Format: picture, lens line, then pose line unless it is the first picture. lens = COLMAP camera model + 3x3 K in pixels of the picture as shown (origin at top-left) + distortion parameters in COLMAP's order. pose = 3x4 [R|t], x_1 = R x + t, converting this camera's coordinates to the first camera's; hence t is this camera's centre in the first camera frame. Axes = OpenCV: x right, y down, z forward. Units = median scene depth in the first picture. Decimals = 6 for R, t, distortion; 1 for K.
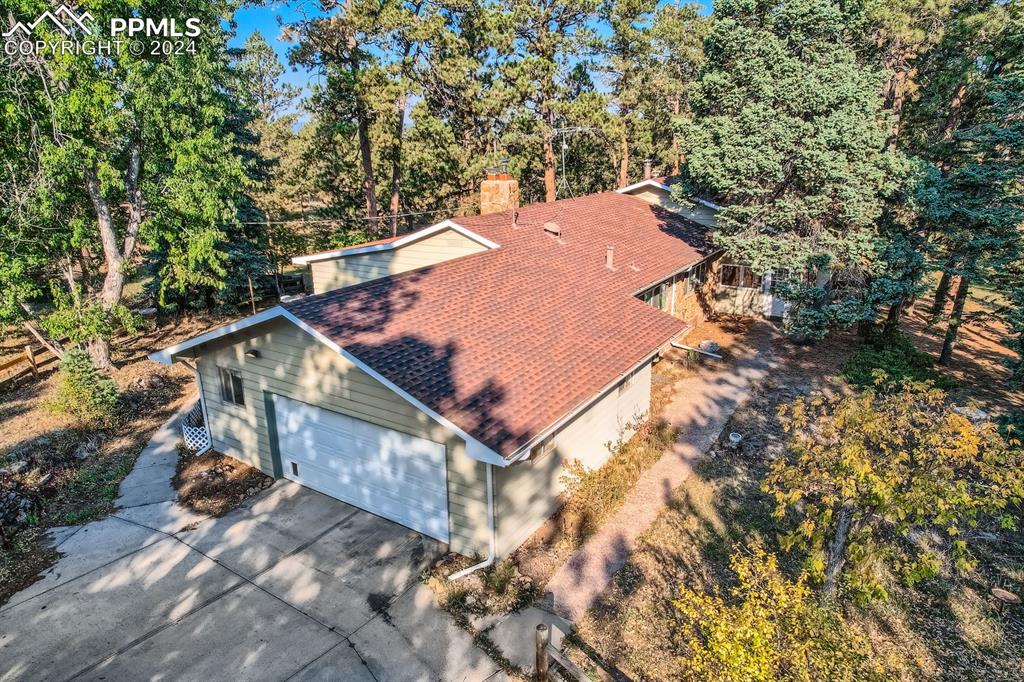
lens RADIAL K [[642.5, 0, 508.4], [0, 642.5, 338.2], [0, 0, 1]] dist [0.002757, 0.007739]
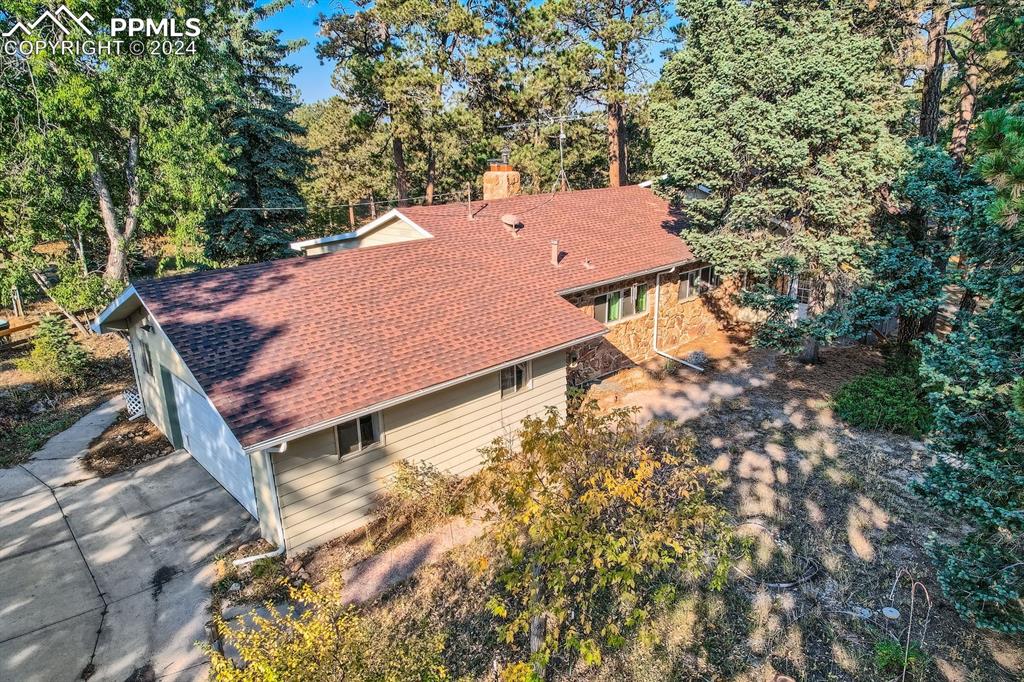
lens RADIAL K [[642.5, 0, 512.3], [0, 642.5, 344.5], [0, 0, 1]] dist [0.002757, 0.007739]
pose [[0.972708, 0.067579, -0.221971, 0.333877], [-0.064830, 0.997703, 0.019656, -0.006016], [0.222790, -0.004729, 0.974855, 0.075917]]
